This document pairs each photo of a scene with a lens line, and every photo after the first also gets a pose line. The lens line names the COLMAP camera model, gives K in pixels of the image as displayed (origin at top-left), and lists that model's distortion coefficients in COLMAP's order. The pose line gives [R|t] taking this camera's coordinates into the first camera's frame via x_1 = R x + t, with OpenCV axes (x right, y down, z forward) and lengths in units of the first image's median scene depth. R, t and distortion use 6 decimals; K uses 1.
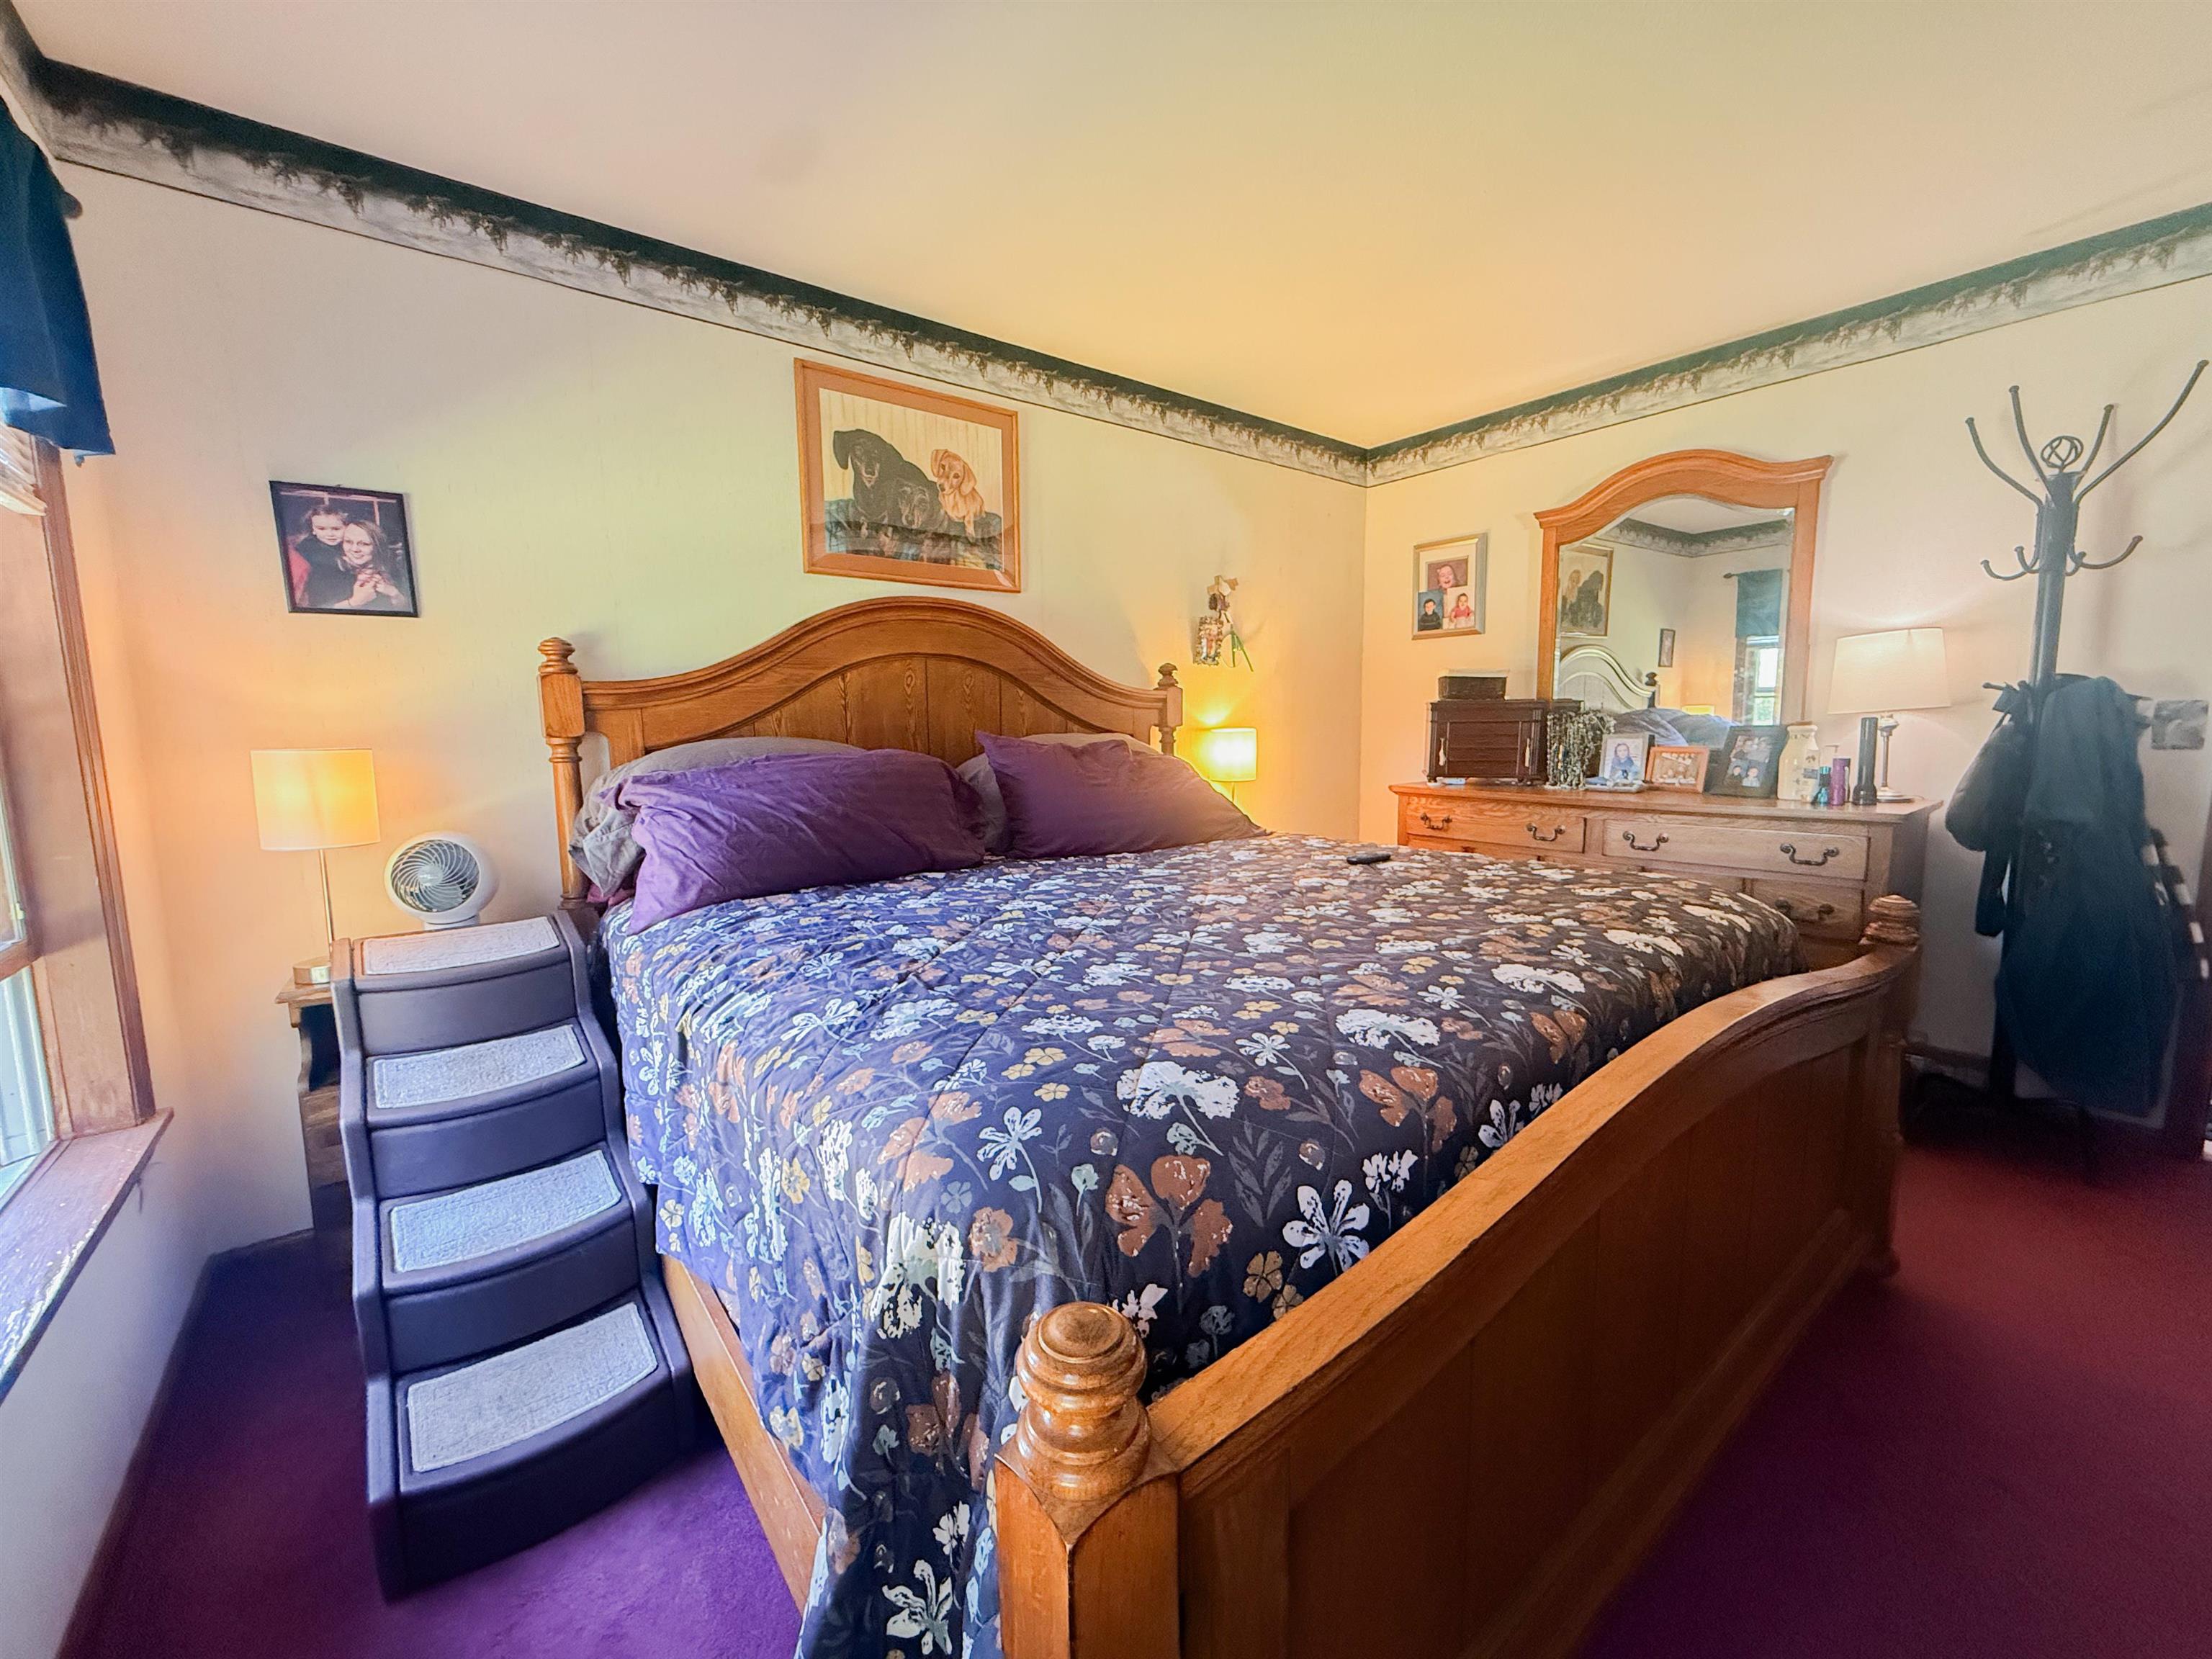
lens RADIAL K [[887.6, 0, 1111.9], [0, 887.6, 838.8], [0, 0, 1]] dist [0.001819, 0.000084]
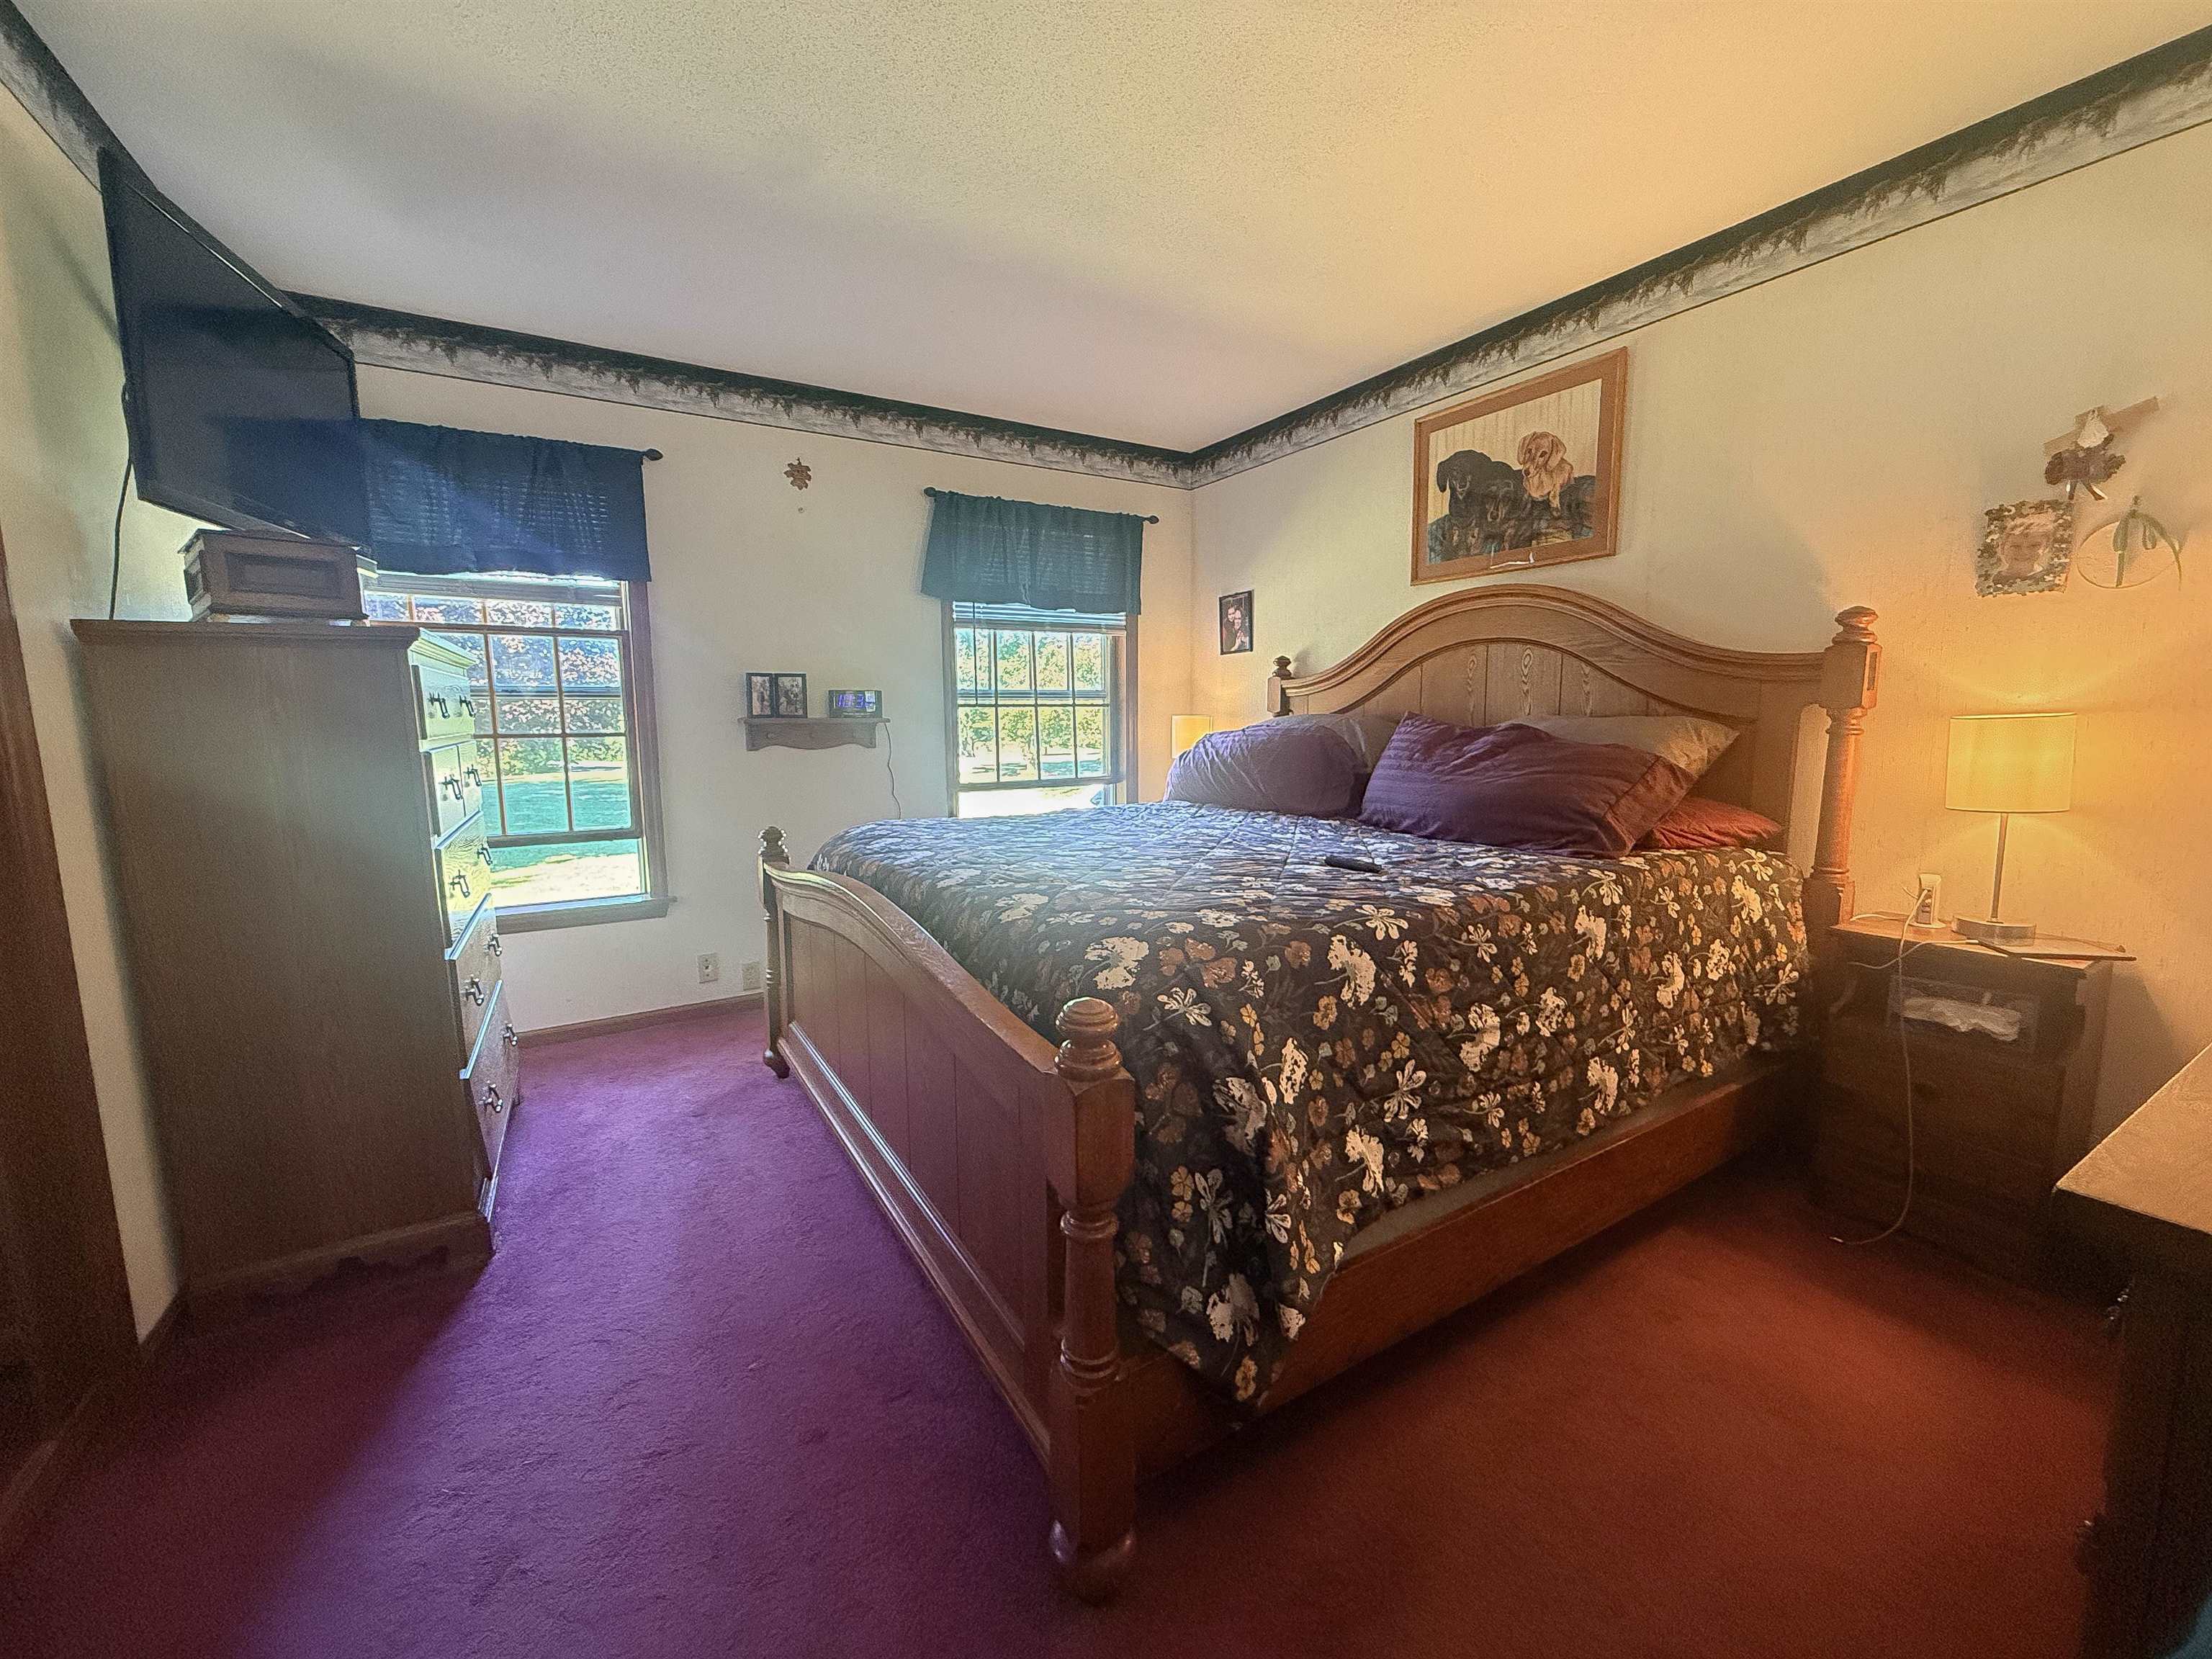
lens RADIAL K [[887.6, 0, 1111.3], [0, 887.6, 822.3], [0, 0, 1]] dist [0.001819, 0.000084]
pose [[-0.119359, 0.132113, -0.984022, 0.950852], [-0.122977, 0.981508, 0.146692, -0.094198], [0.985206, 0.138521, -0.100905, 0.707172]]
